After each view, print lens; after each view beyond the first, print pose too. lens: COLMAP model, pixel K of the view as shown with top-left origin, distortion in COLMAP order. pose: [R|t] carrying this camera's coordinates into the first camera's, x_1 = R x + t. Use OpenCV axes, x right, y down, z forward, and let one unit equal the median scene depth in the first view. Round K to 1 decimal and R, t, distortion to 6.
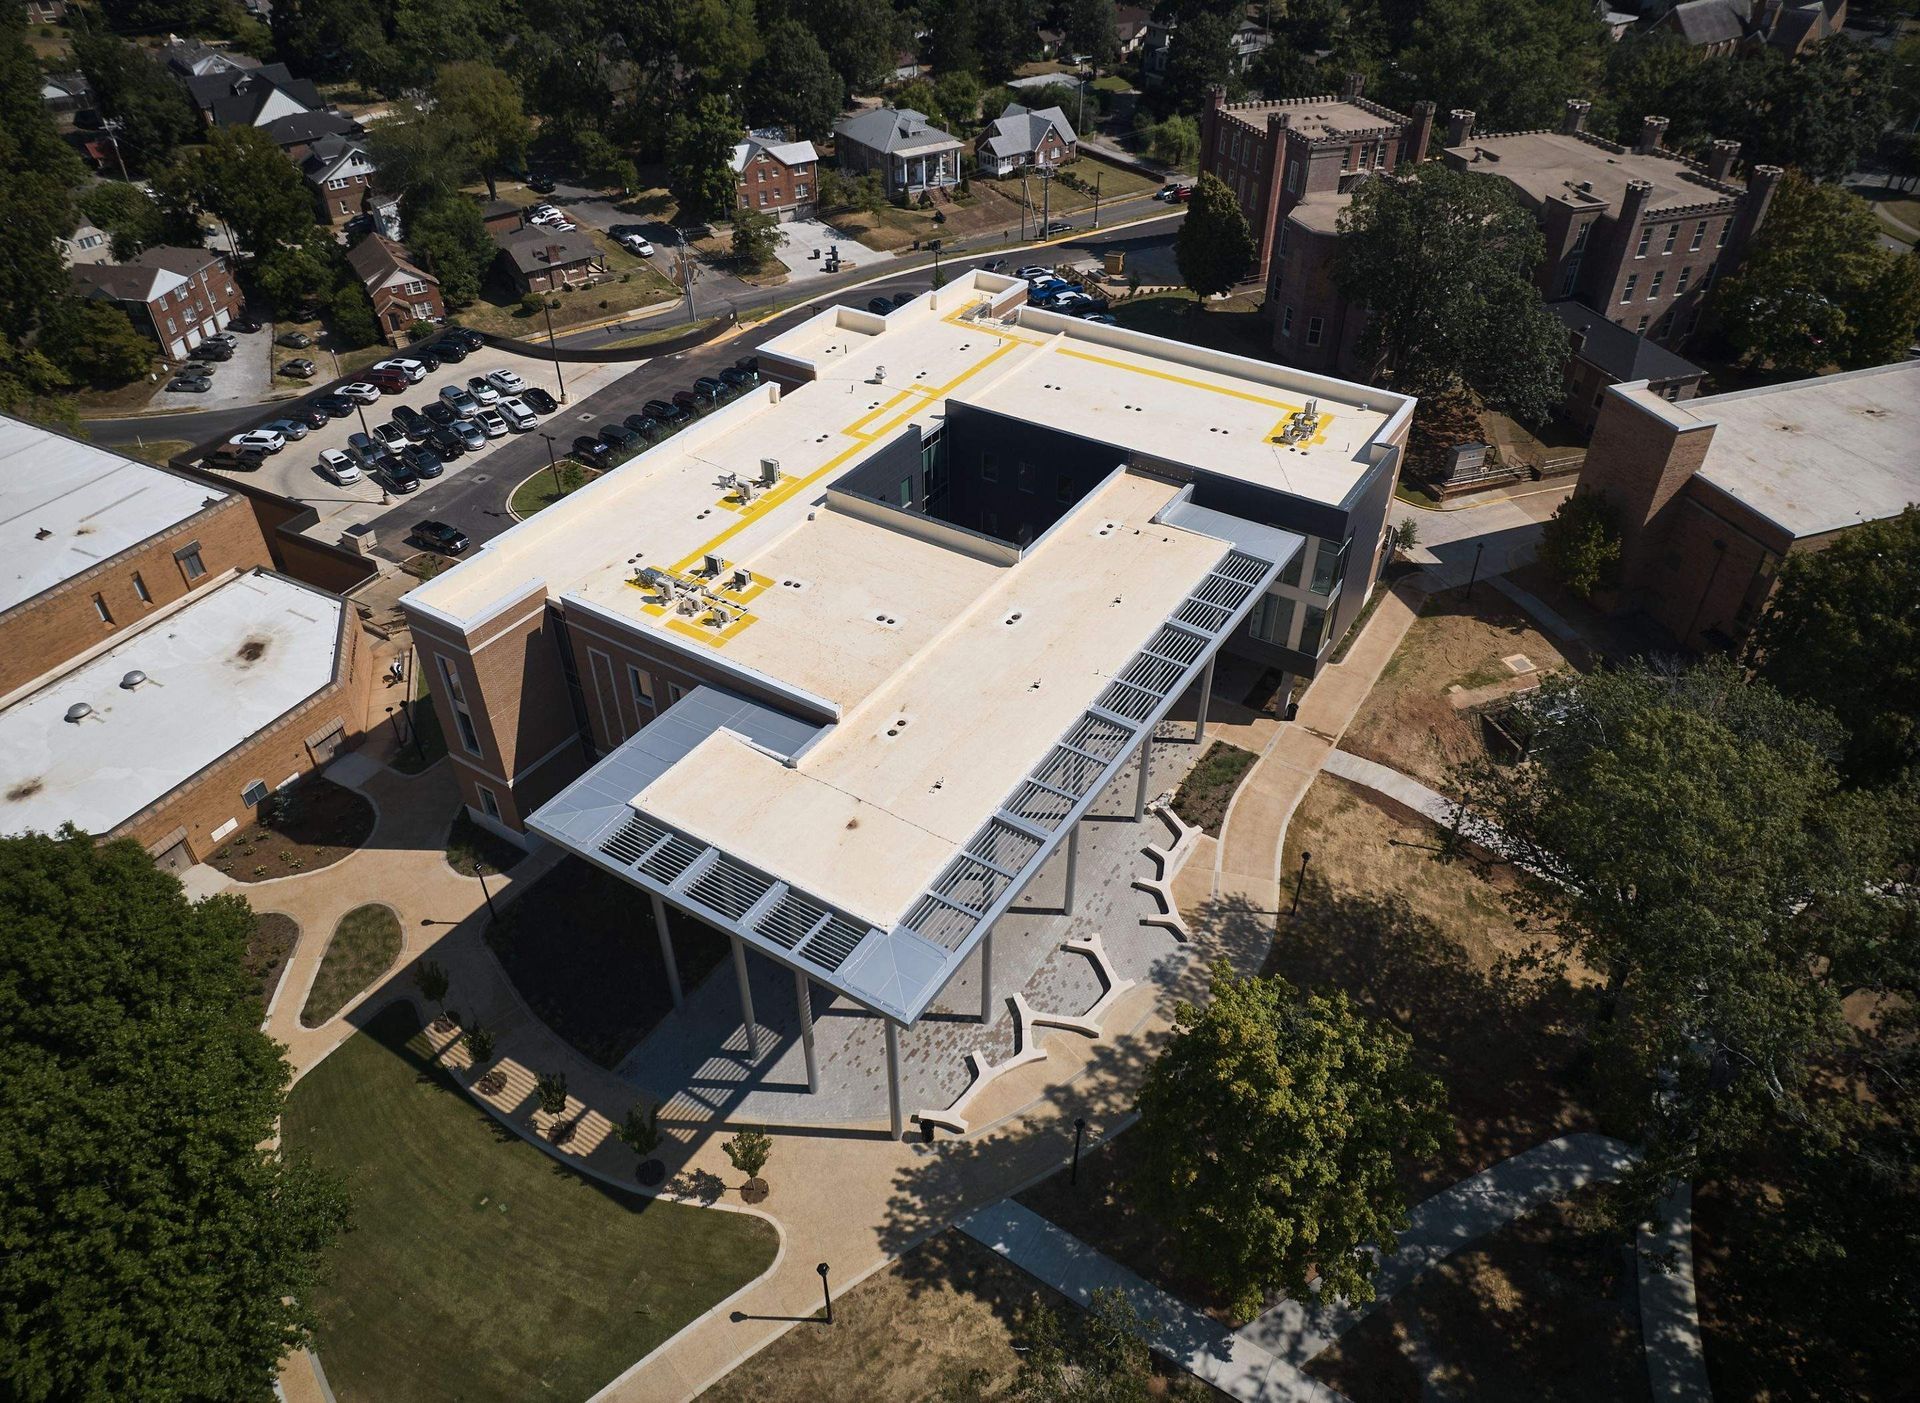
lens RADIAL K [[1292.0, 0, 958.4], [0, 1292.0, 699.5], [0, 0, 1]] dist [-0.002222, -0.001182]
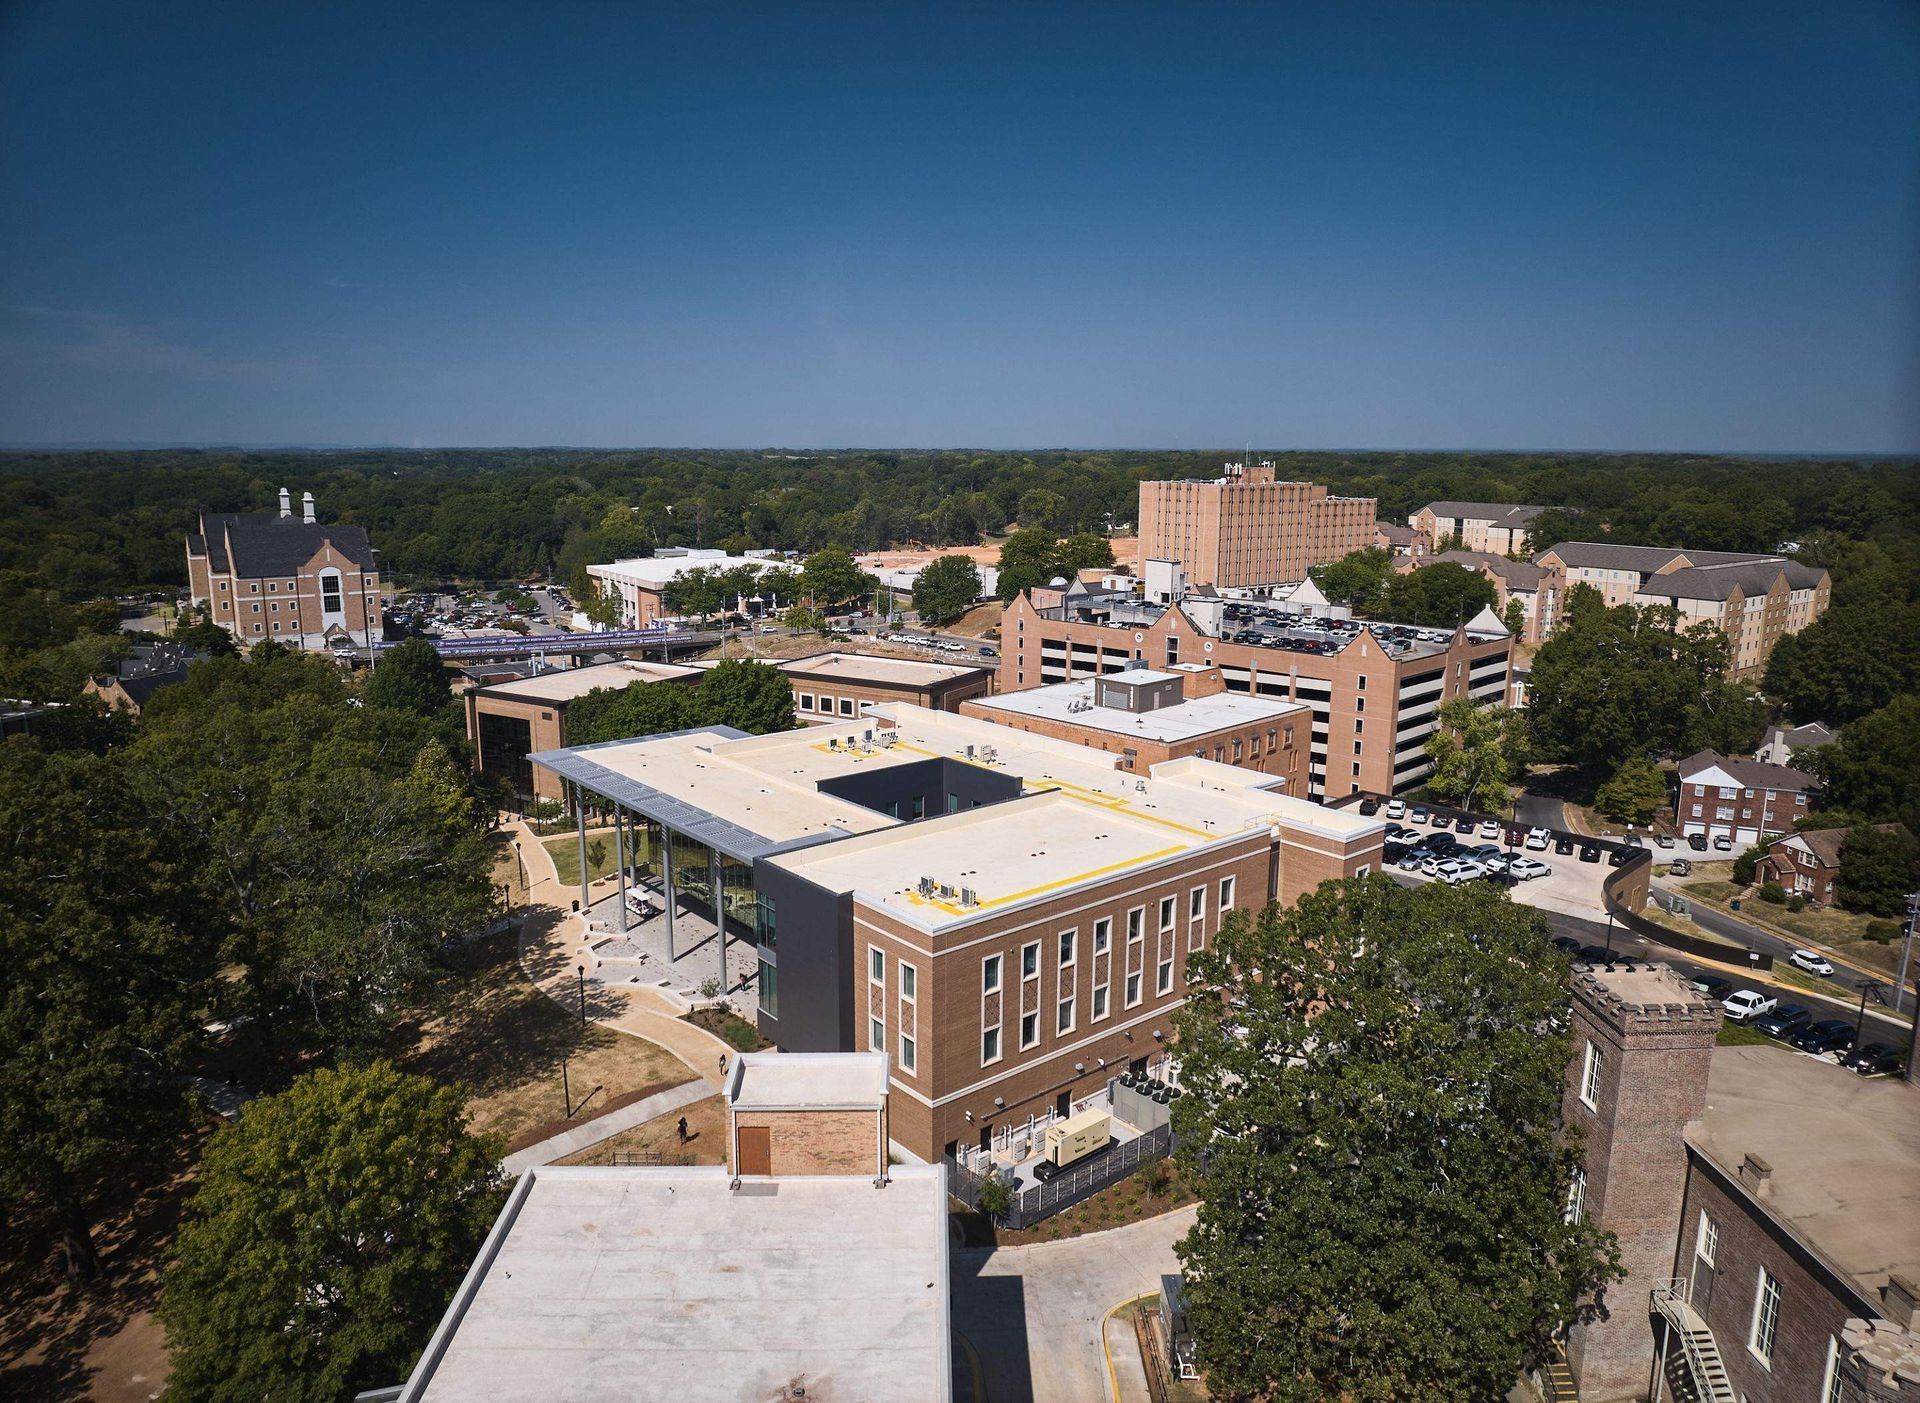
lens RADIAL K [[1292.0, 0, 957.4], [0, 1292.0, 704.7], [0, 0, 1]] dist [-0.002222, -0.001182]
pose [[-0.293716, 0.198140, -0.935132, 1.223302], [-0.595251, 0.727541, 0.341117, -0.701500], [0.747936, 0.656829, -0.095747, 1.103340]]
